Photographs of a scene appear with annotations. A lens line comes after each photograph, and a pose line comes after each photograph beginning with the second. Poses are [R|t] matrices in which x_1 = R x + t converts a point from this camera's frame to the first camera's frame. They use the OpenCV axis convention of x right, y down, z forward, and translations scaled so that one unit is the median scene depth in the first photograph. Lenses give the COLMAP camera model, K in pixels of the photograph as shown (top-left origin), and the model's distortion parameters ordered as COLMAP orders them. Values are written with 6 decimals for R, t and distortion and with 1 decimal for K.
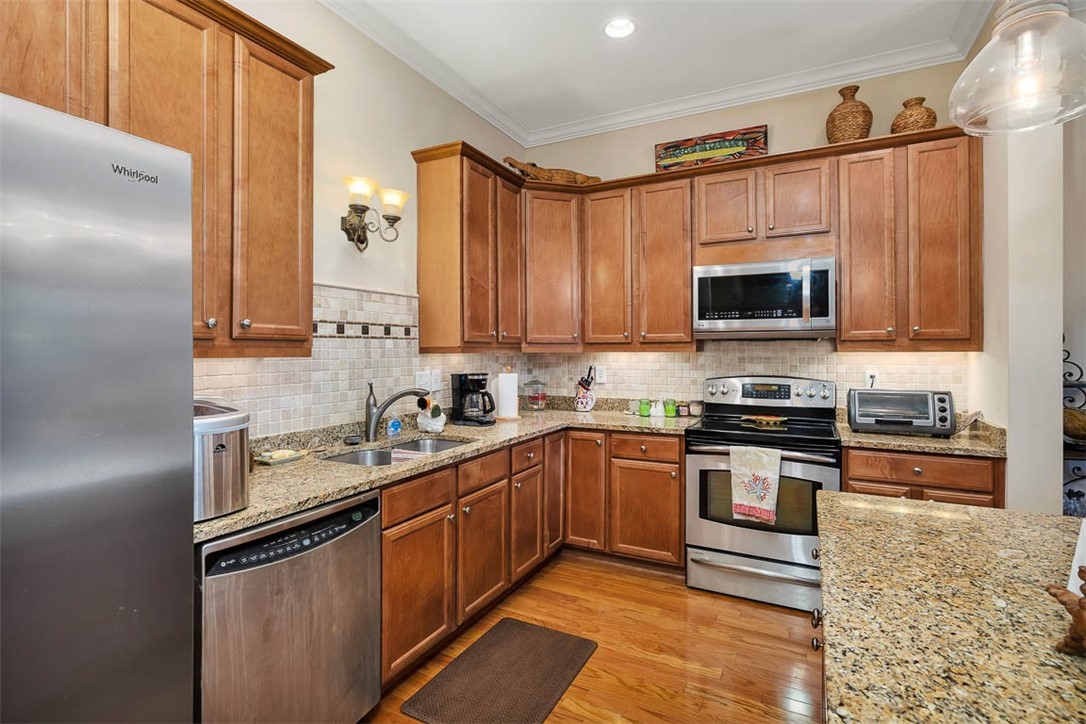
lens RADIAL K [[512.4, 0, 544.9], [0, 512.4, 350.7], [0, 0, 1]] dist [-0.005170, -0.000267]
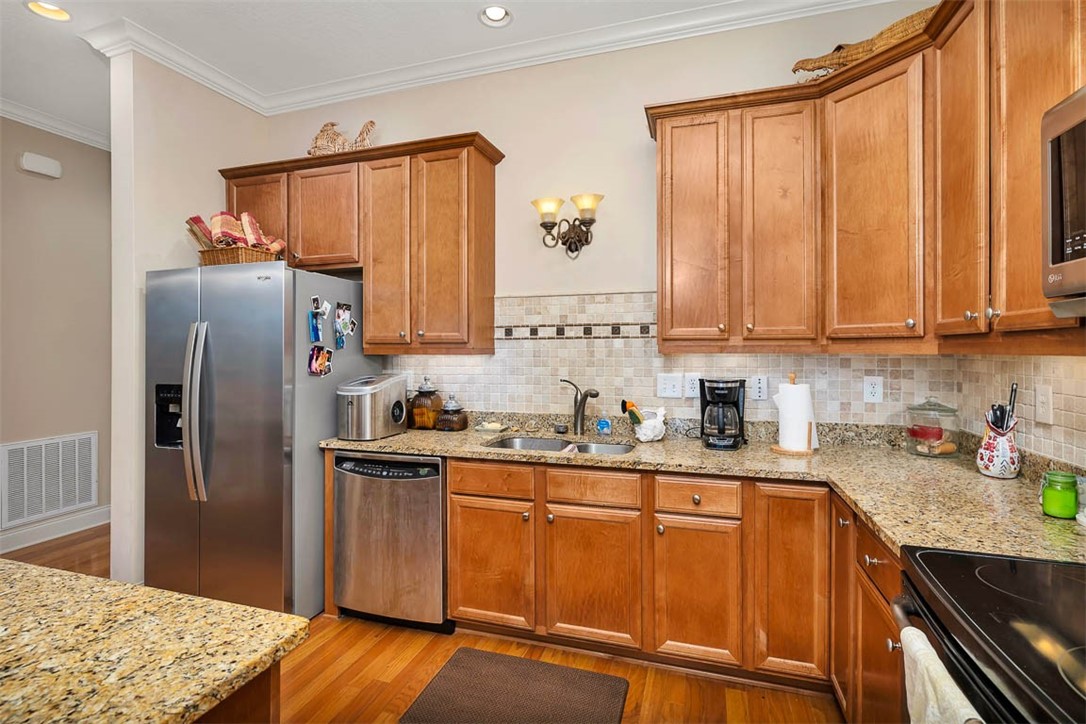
lens RADIAL K [[512.4, 0, 544.9], [0, 512.4, 350.7], [0, 0, 1]] dist [-0.005170, -0.000267]
pose [[0.166807, 0.002173, -0.985987, 0.635548], [0.000591, 0.999997, 0.002304, -0.001289], [0.985989, -0.000967, 0.166806, 0.673495]]
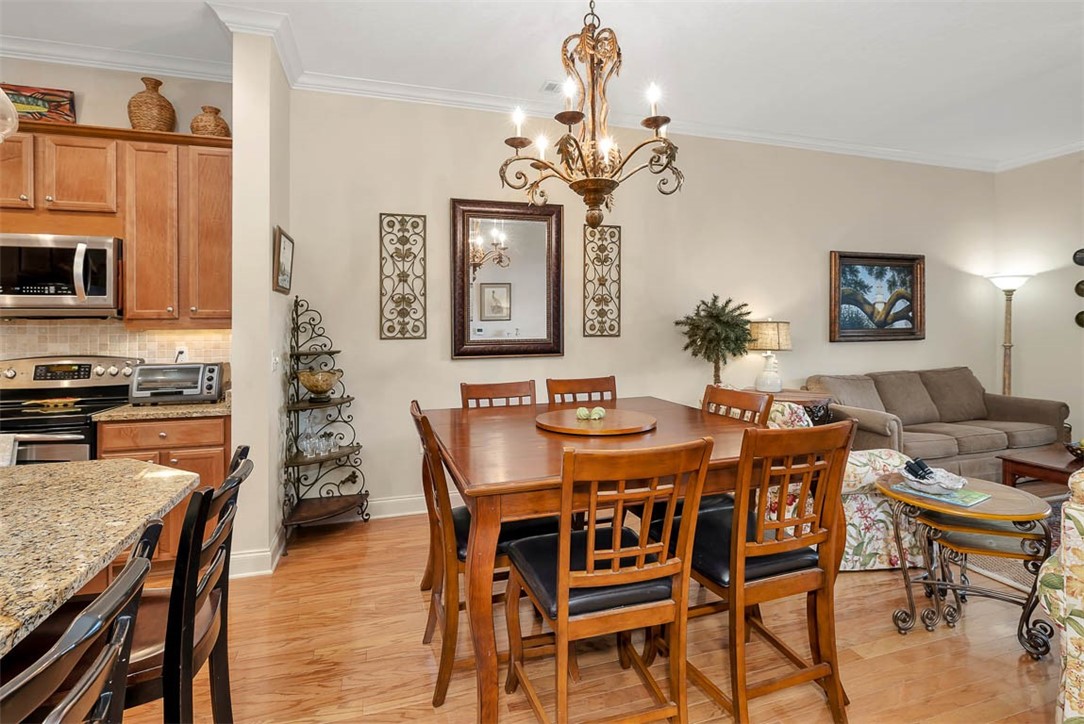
lens RADIAL K [[519.2, 0, 540.9], [0, 519.2, 321.9], [0, 0, 1]] dist [-0.007160, 0.000321]
pose [[0.714486, 0.003360, 0.699641, 0.447762], [0.005079, 0.999937, -0.009989, 0.001070], [-0.699631, 0.010690, 0.714424, -0.337324]]
